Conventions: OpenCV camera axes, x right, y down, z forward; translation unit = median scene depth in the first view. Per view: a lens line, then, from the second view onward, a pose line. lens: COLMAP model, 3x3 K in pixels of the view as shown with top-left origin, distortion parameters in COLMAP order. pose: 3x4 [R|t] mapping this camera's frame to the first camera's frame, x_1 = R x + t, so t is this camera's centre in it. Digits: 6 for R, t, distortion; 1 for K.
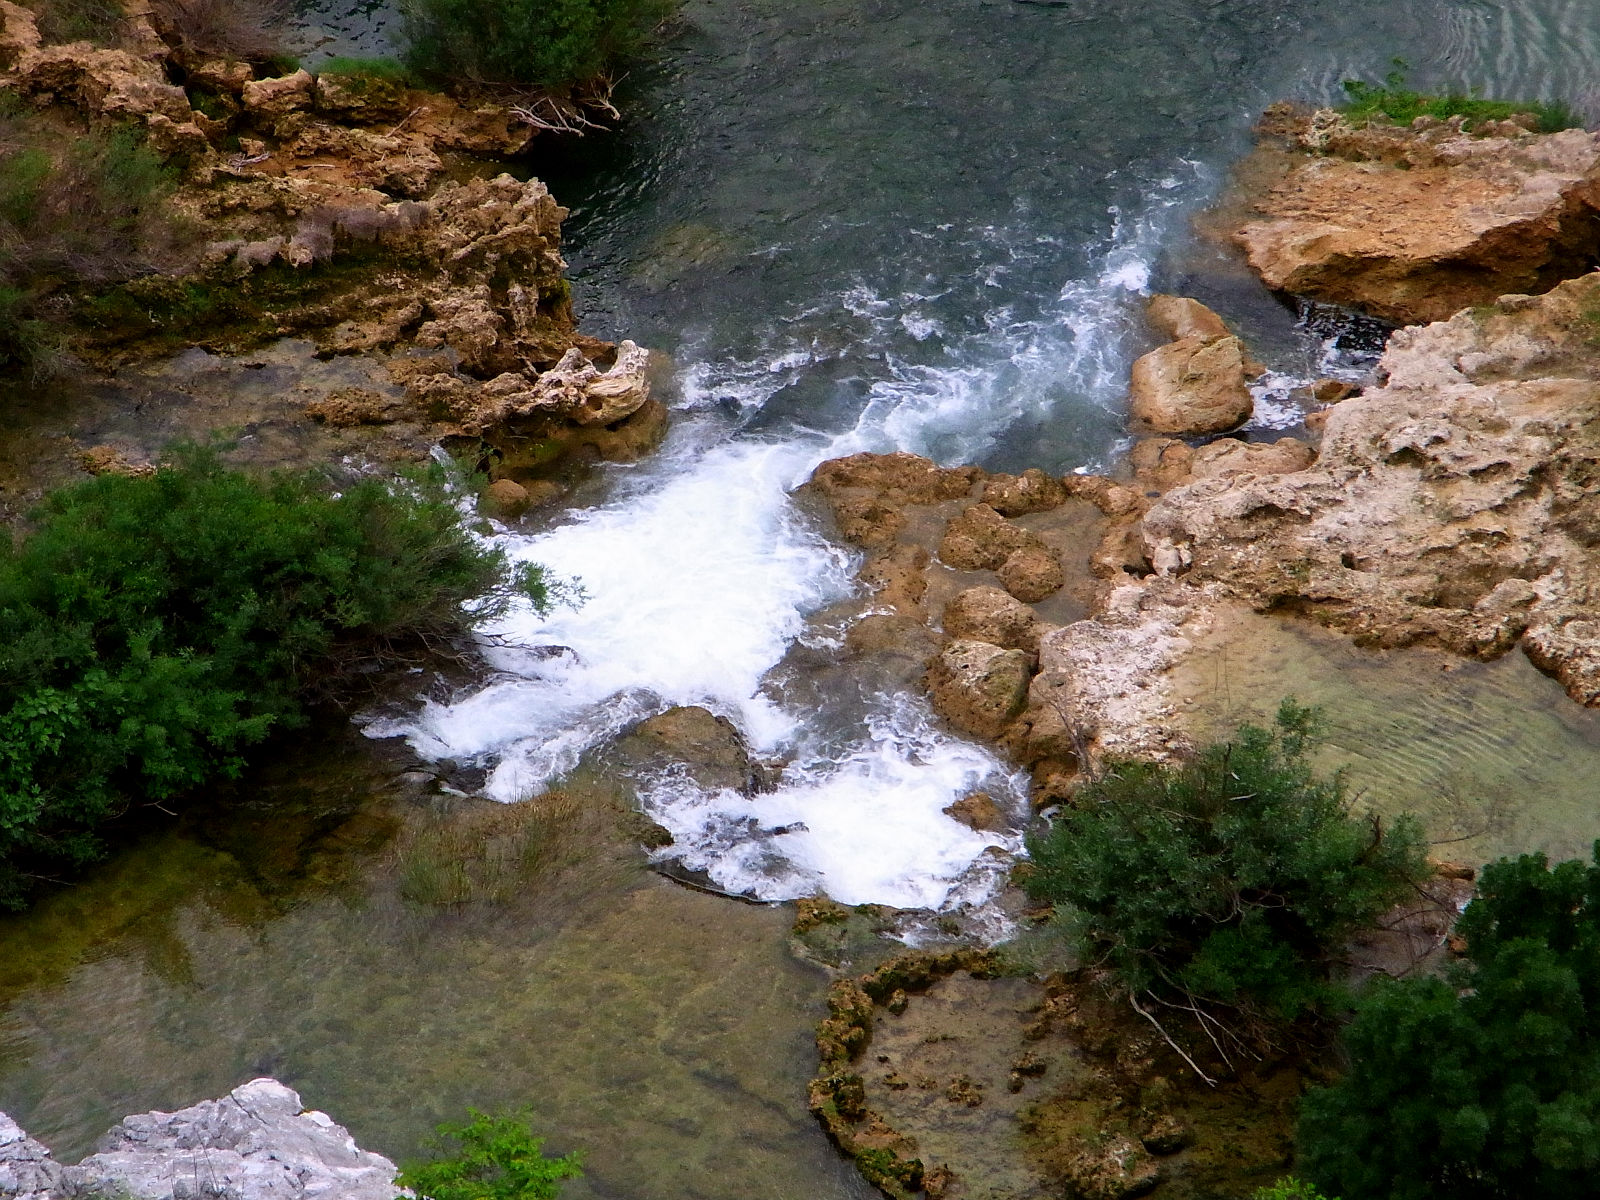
lens RADIAL K [[9273.7, 0, 800.0], [0, 9273.7, 600.0], [0, 0, 1]] dist [-0.103099, 191.087327]
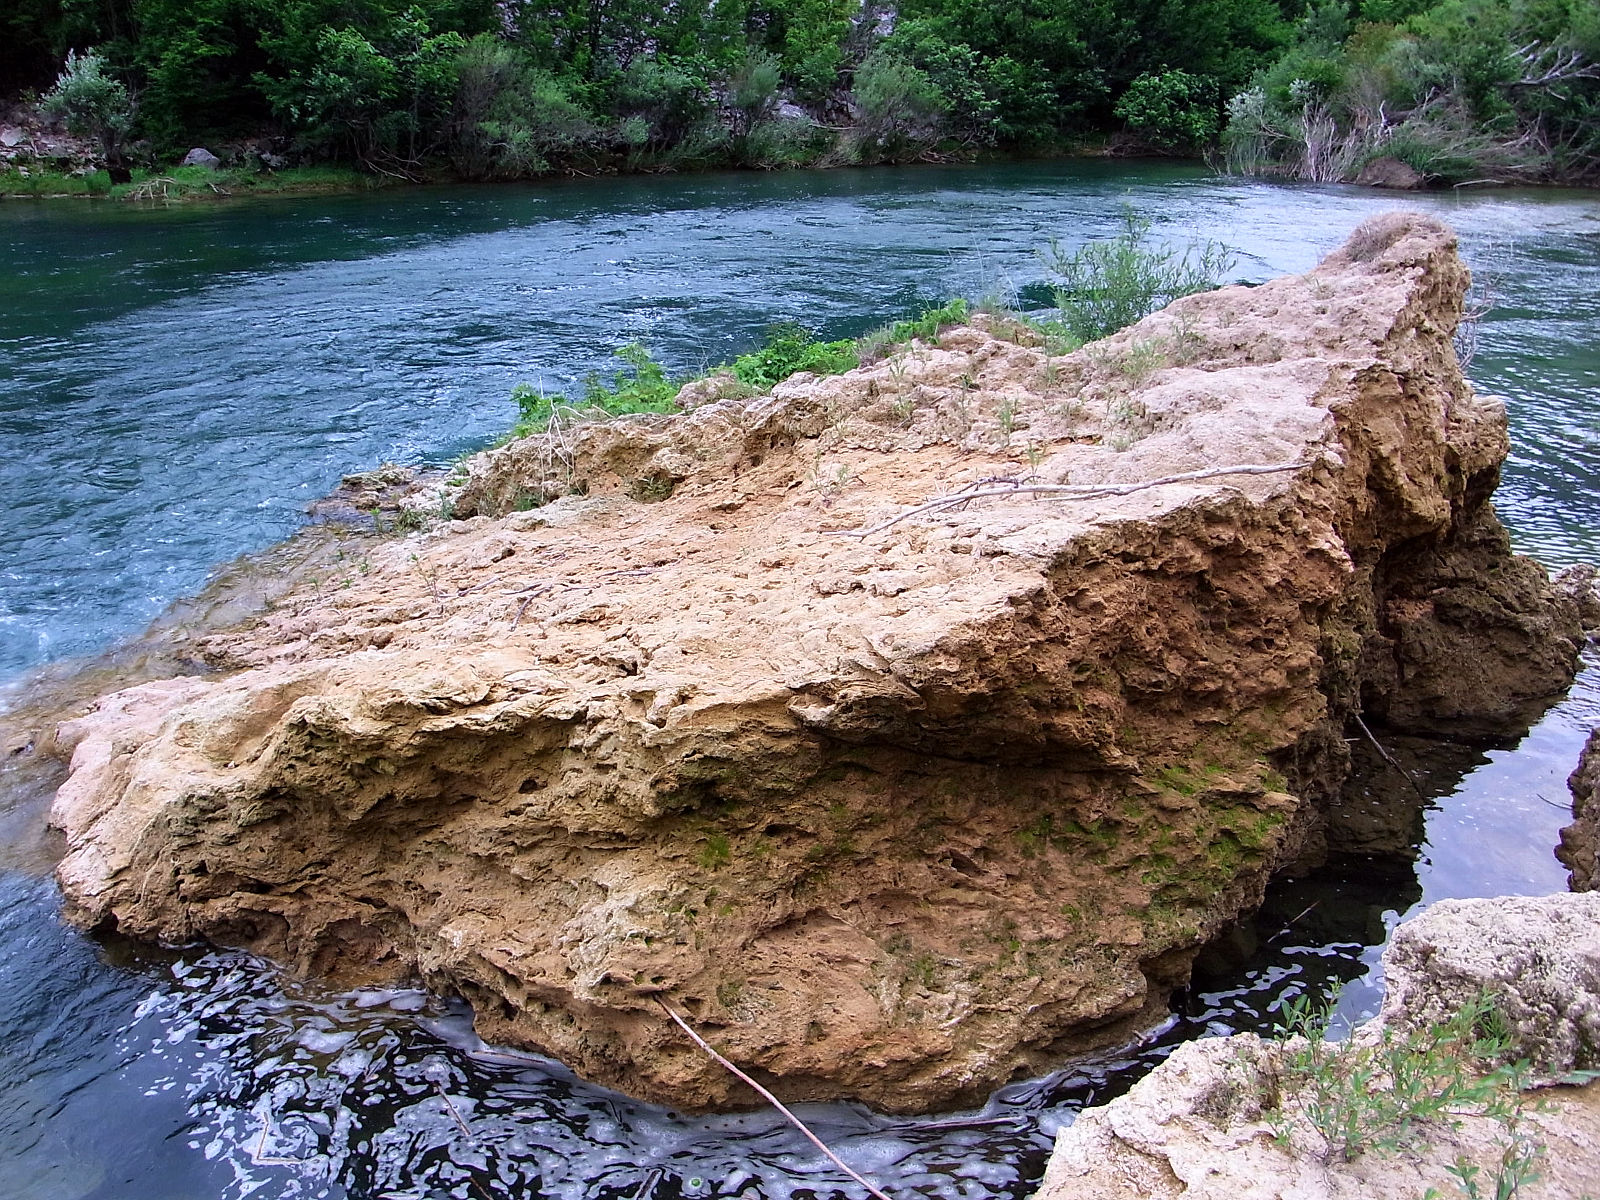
lens RADIAL K [[1458.7, 0, 800.0], [0, 1458.7, 600.0], [0, 0, 1]] dist [-0.037715, -0.002815]
pose [[0.991155, -0.045718, 0.124584, 0.064409], [0.071538, 0.974771, -0.211432, -0.032684], [-0.111774, 0.218475, 0.969420, 0.970625]]
